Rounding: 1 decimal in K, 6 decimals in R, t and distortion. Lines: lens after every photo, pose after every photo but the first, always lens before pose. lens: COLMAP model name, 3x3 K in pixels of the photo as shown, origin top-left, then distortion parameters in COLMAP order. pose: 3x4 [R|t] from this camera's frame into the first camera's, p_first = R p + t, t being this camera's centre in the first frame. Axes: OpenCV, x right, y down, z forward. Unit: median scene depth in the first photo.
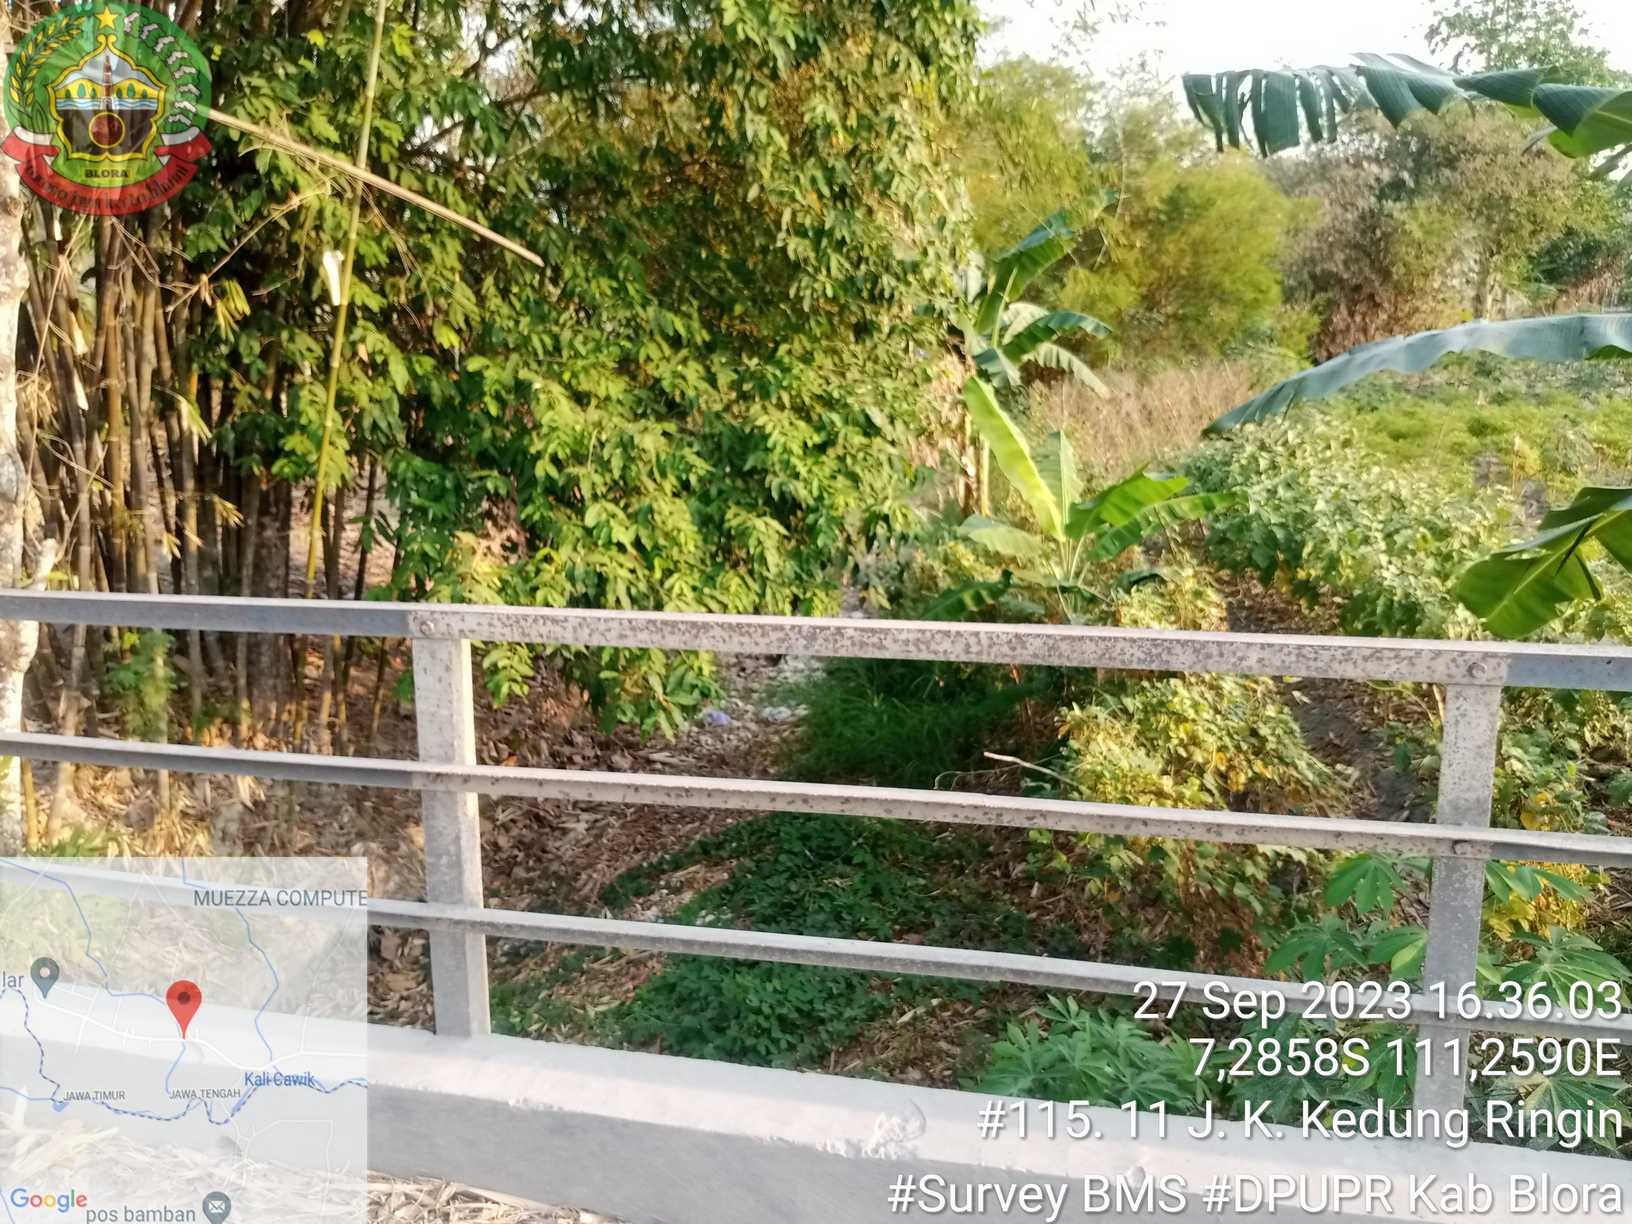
lens RADIAL K [[1280.3, 0, 814.4], [0, 1280.3, 611.7], [0, 0, 1]] dist [0.021613, -0.076701]
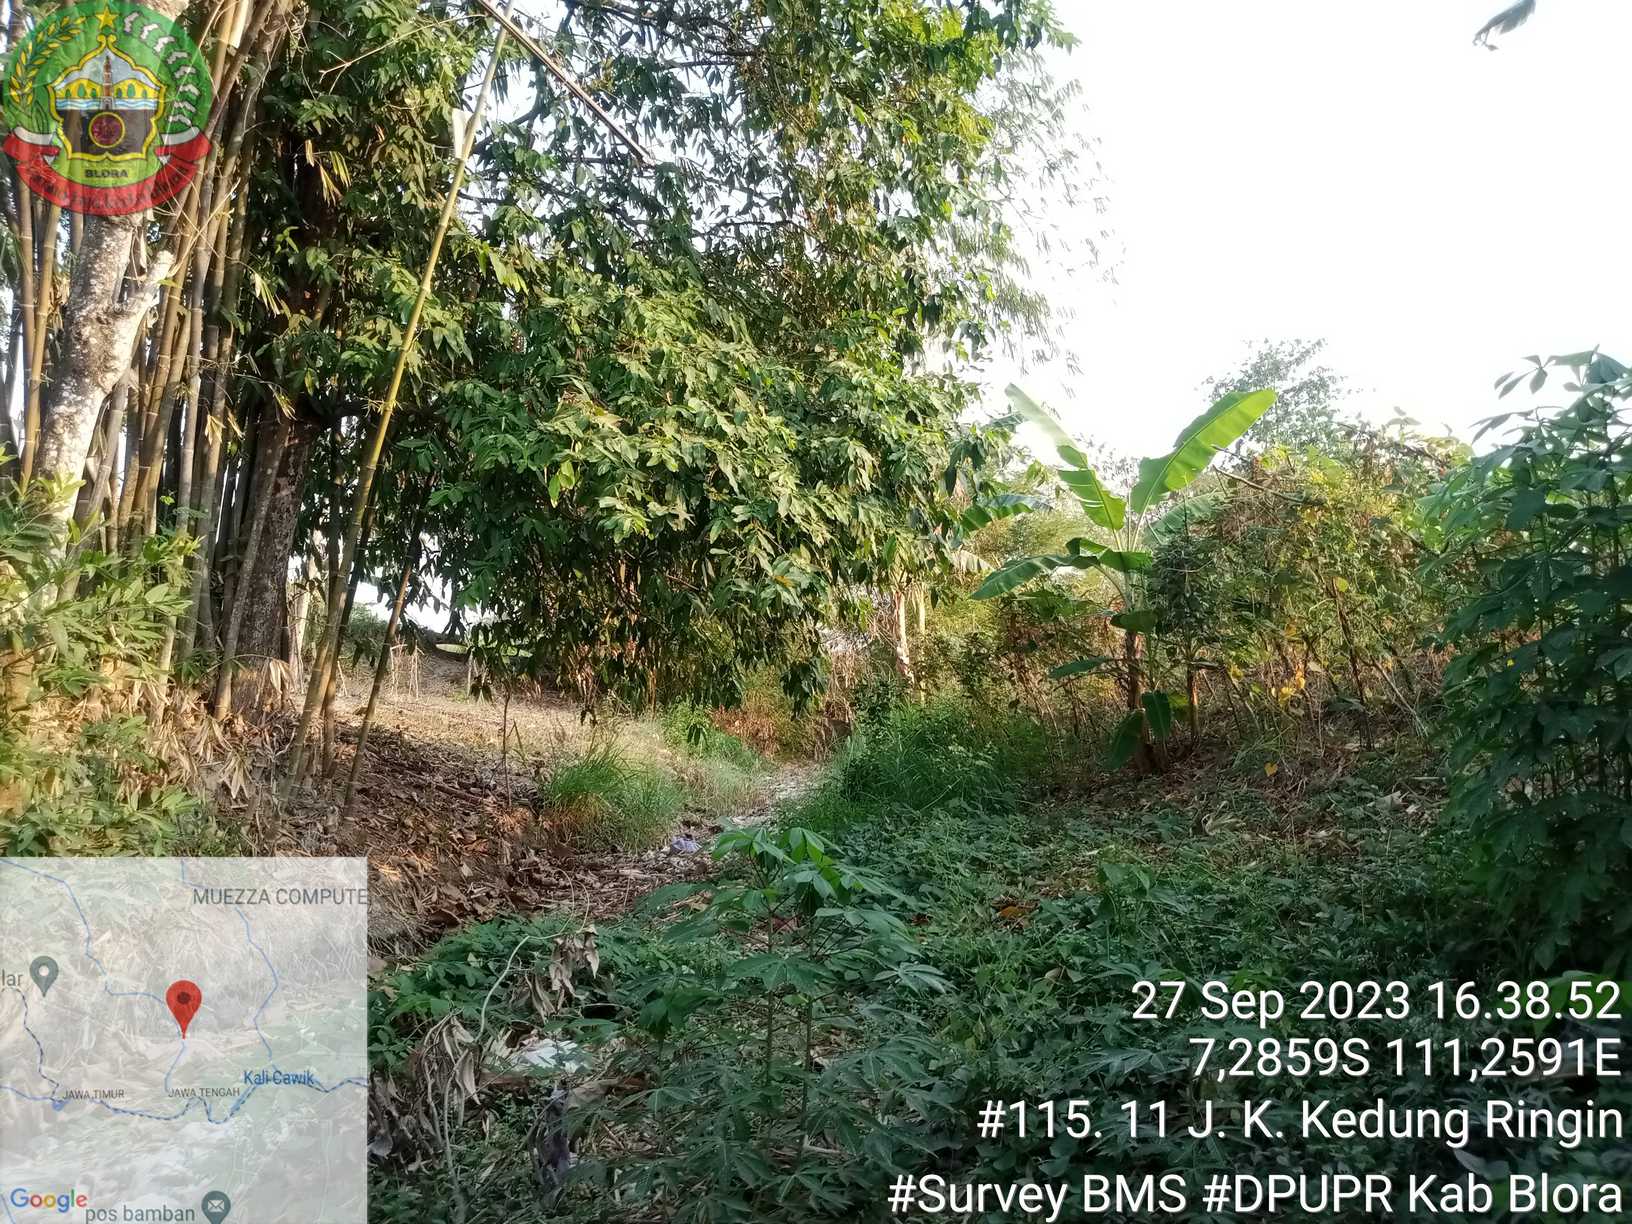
lens RADIAL K [[1280.3, 0, 803.8], [0, 1280.3, 617.2], [0, 0, 1]] dist [0.021613, -0.076701]
pose [[0.989514, 0.032941, 0.140630, -0.197939], [0.013223, 0.948897, -0.315309, 0.338224], [-0.143831, 0.313863, 0.938511, 0.124106]]
